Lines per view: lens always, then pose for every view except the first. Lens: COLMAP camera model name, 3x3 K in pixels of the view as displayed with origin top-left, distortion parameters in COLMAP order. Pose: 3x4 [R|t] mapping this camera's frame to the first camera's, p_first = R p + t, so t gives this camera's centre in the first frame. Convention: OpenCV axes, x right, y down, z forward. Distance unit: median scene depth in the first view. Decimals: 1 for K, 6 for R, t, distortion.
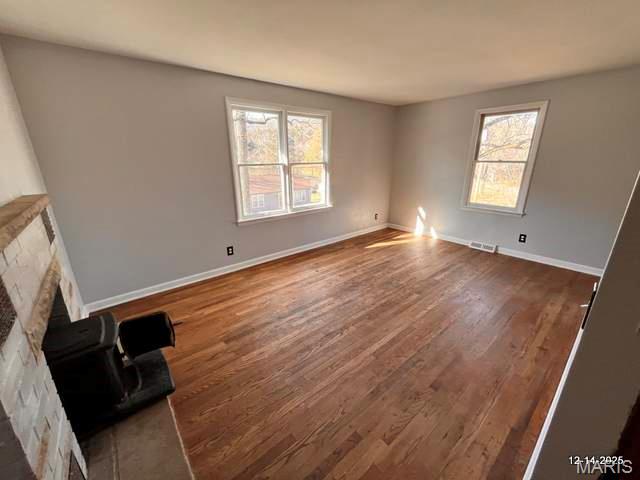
lens RADIAL K [[258.9, 0, 317.9], [0, 258.9, 238.5], [0, 0, 1]] dist [-0.010808, -0.000232]
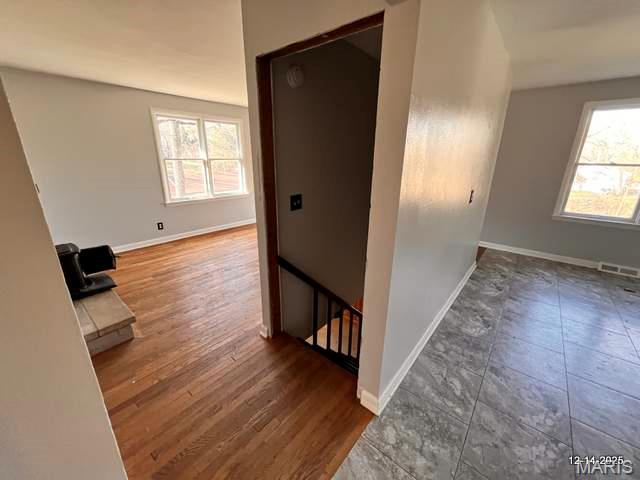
lens RADIAL K [[258.9, 0, 321.0], [0, 258.9, 239.0], [0, 0, 1]] dist [-0.010808, -0.000232]
pose [[0.982286, -0.034820, 0.184123, 0.211300], [0.034055, 0.999393, 0.007312, 0.134143], [-0.184265, -0.000912, 0.982876, -0.415039]]
